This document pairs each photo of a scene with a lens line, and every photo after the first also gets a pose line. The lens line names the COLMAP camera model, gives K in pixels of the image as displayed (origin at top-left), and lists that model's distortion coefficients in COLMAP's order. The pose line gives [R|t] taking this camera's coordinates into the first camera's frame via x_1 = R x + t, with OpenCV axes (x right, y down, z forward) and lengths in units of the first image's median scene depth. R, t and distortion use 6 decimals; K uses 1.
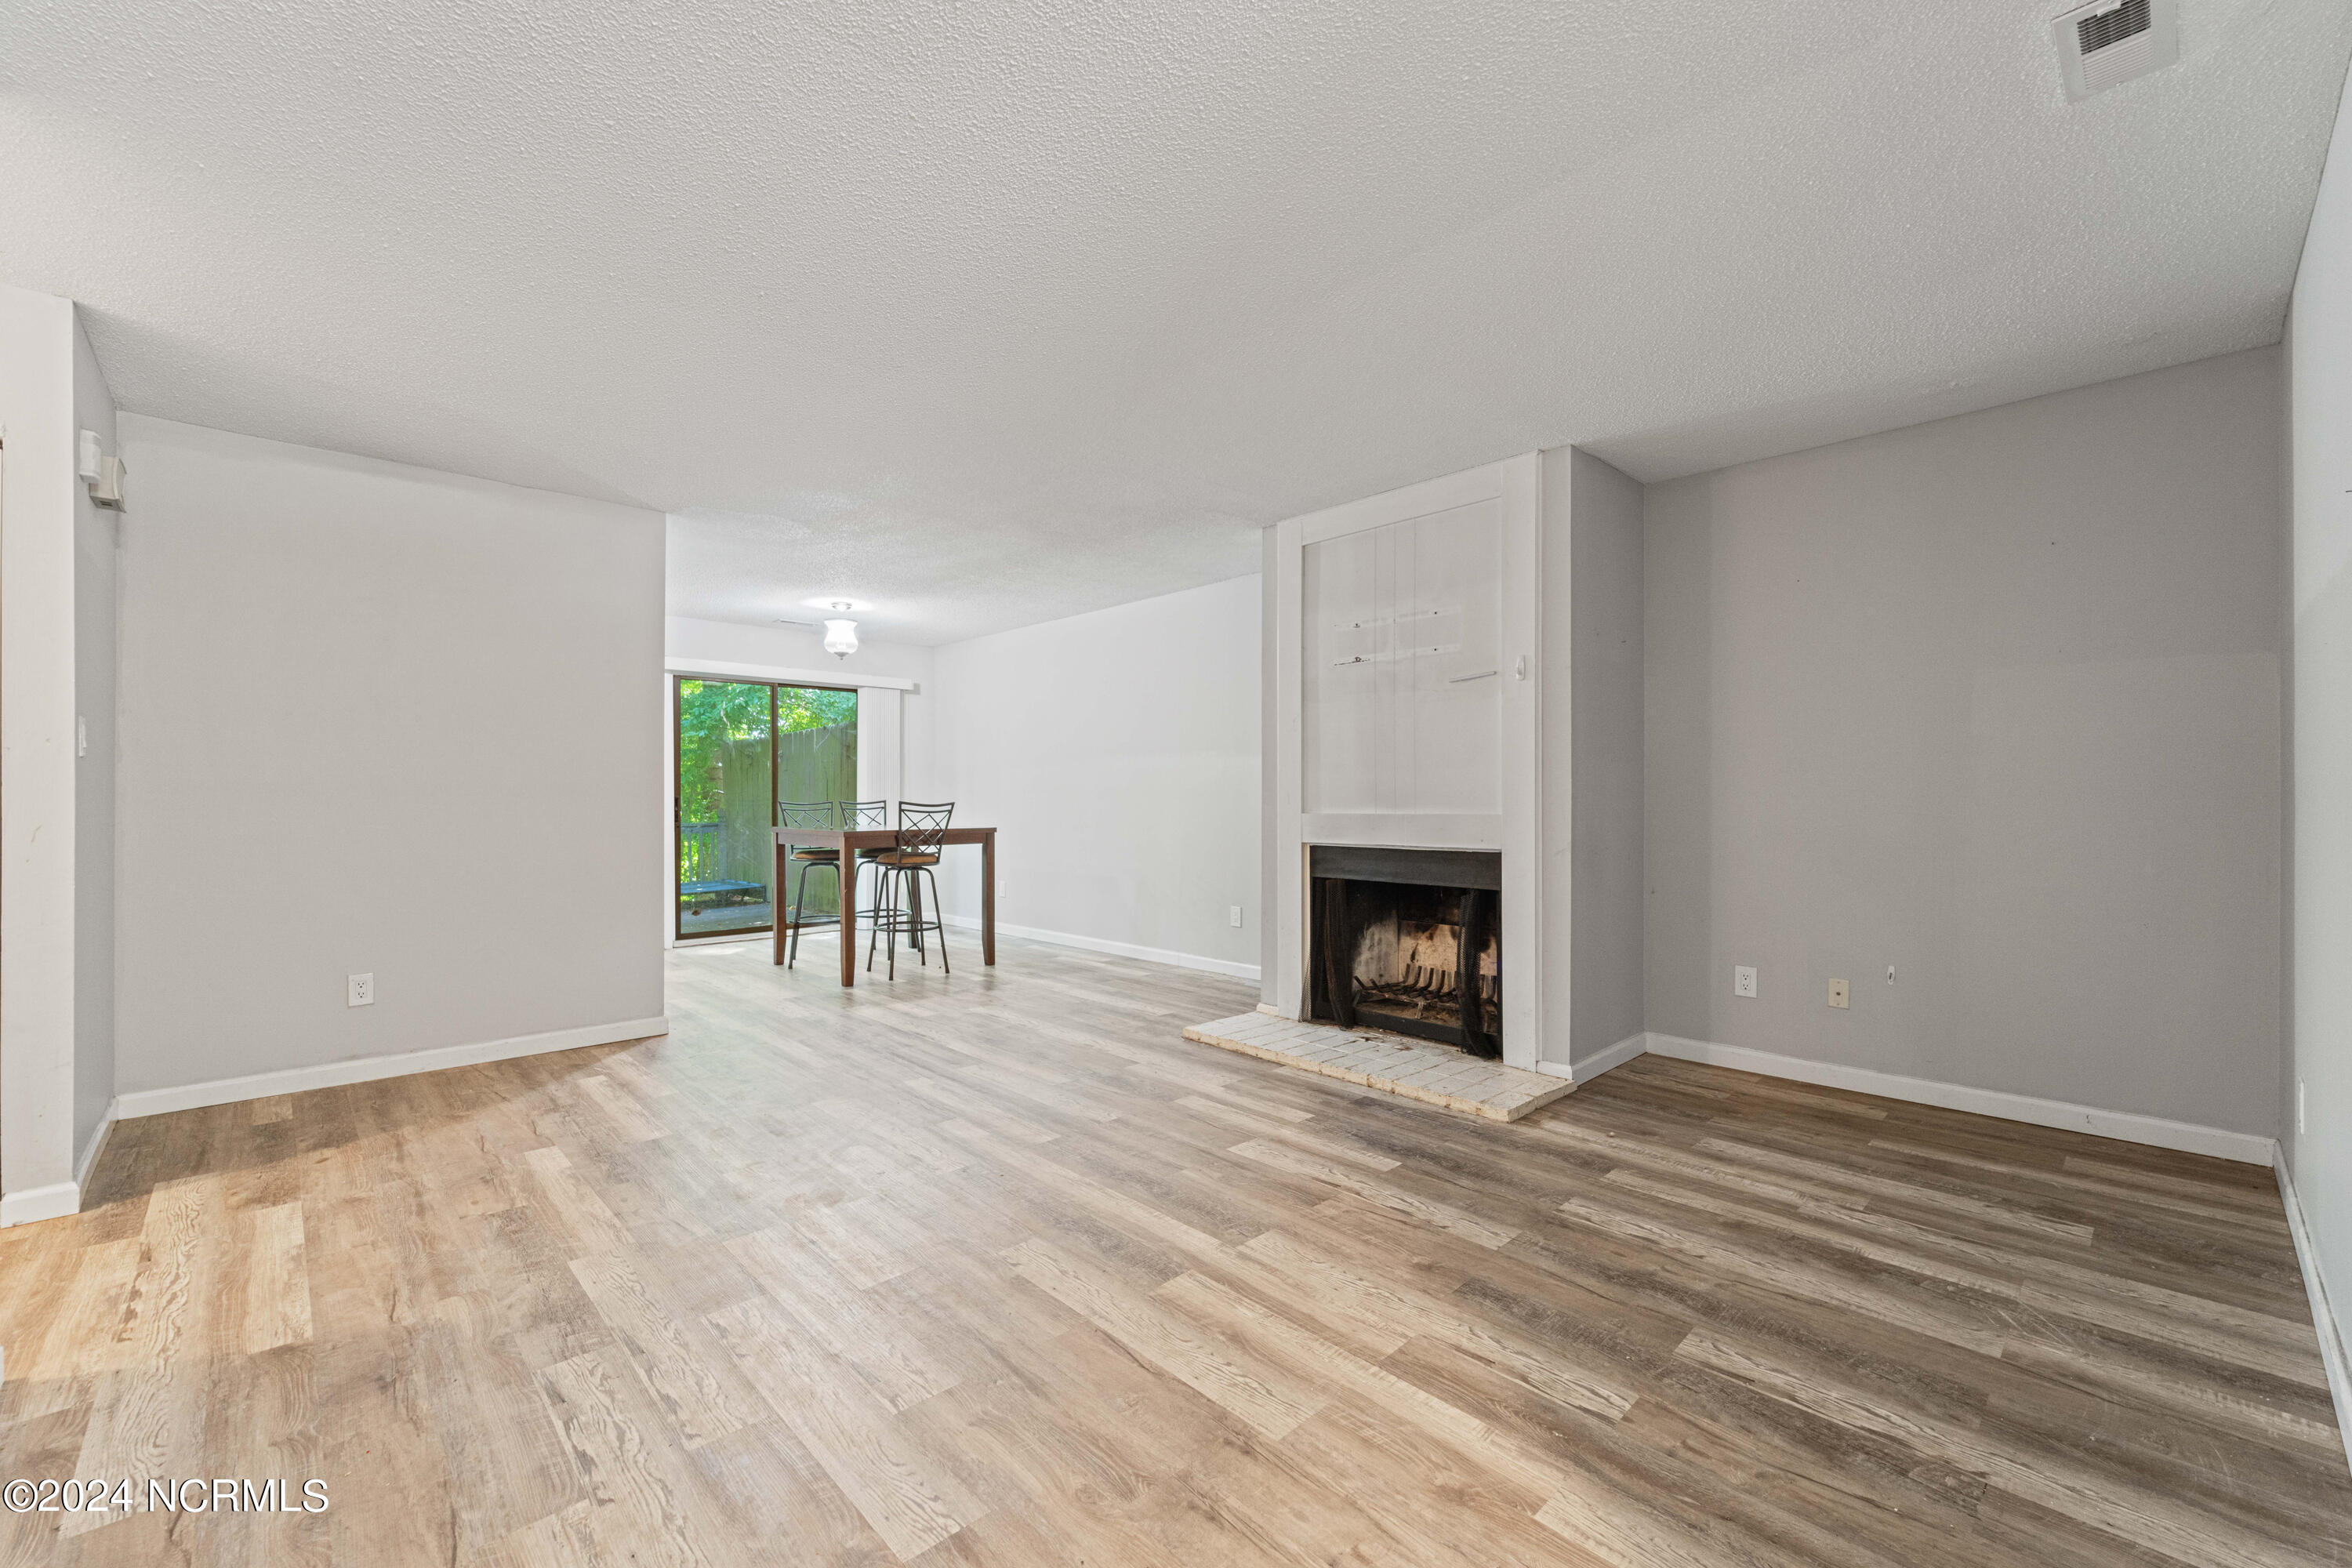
lens RADIAL K [[961.6, 0, 1172.6], [0, 961.6, 790.9], [0, 0, 1]] dist [-0.000805, -0.000656]
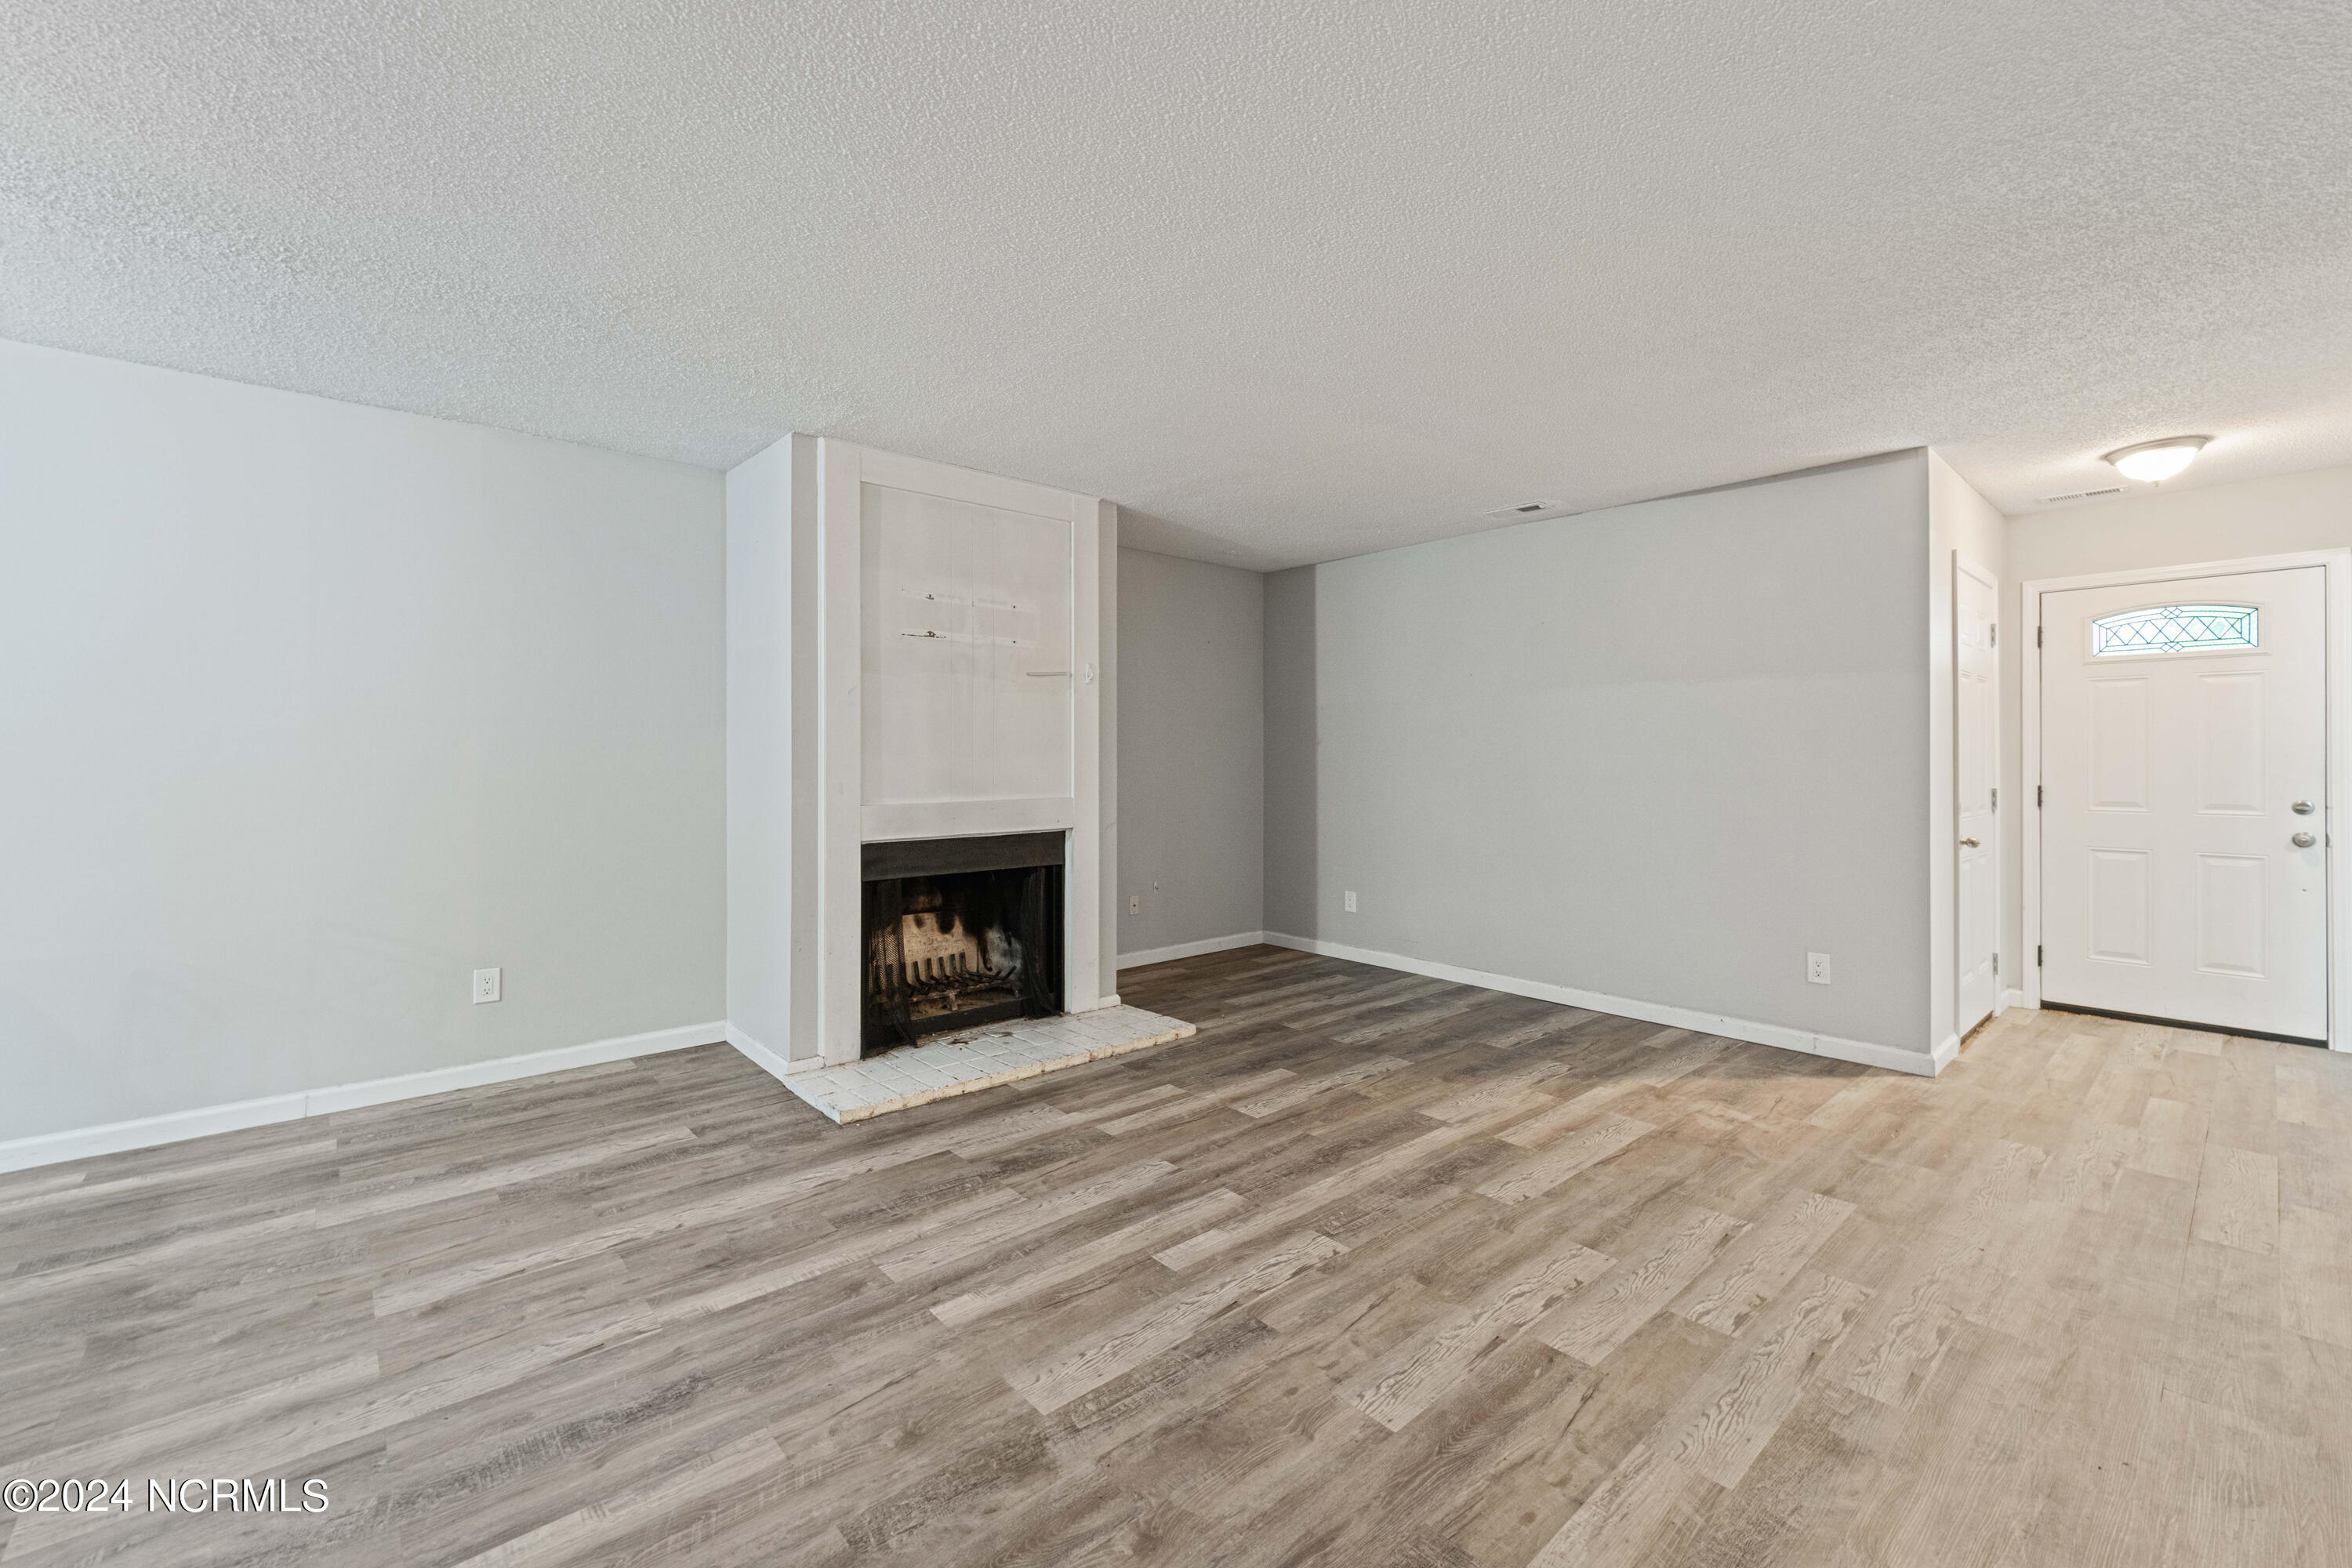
lens RADIAL K [[961.6, 0, 1185.0], [0, 961.6, 747.8], [0, 0, 1]] dist [-0.000805, -0.000656]
pose [[0.029715, 0.014198, 0.999458, -0.785725], [-0.002977, 0.999896, -0.014116, -0.018564], [-0.999554, -0.002556, 0.029754, 0.806137]]
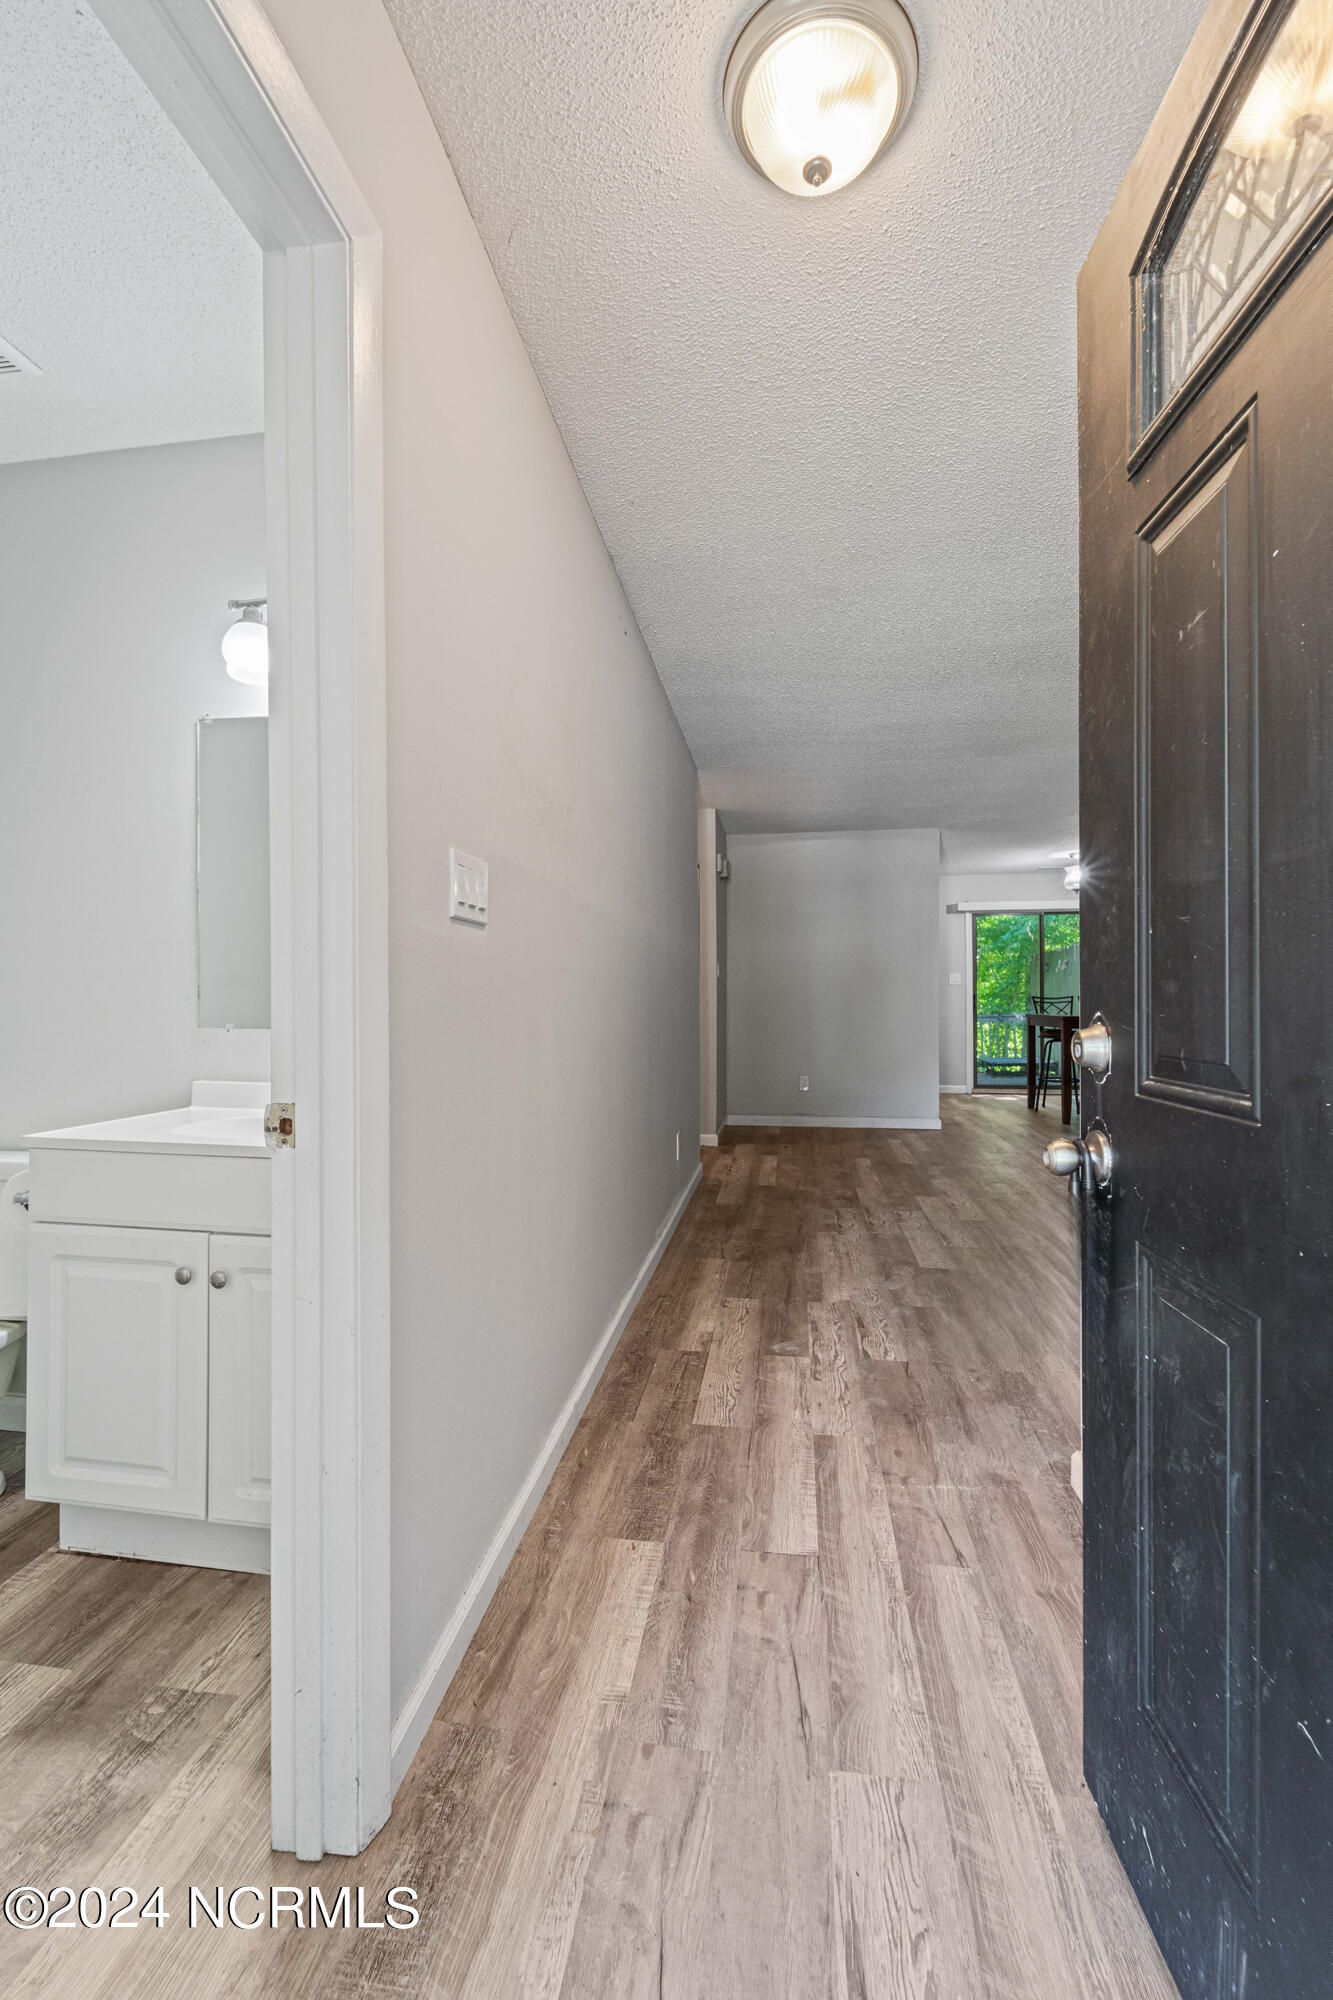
lens RADIAL K [[817.7, 0, 652.0], [0, 817.7, 1000.1], [0, 0, 1]] dist [-0.000805, -0.000656]
pose [[0.602012, 0.005248, -0.798470, 0.383346], [0.004183, 0.999944, 0.009726, 0.003738], [0.798476, -0.009195, 0.601956, -0.347039]]
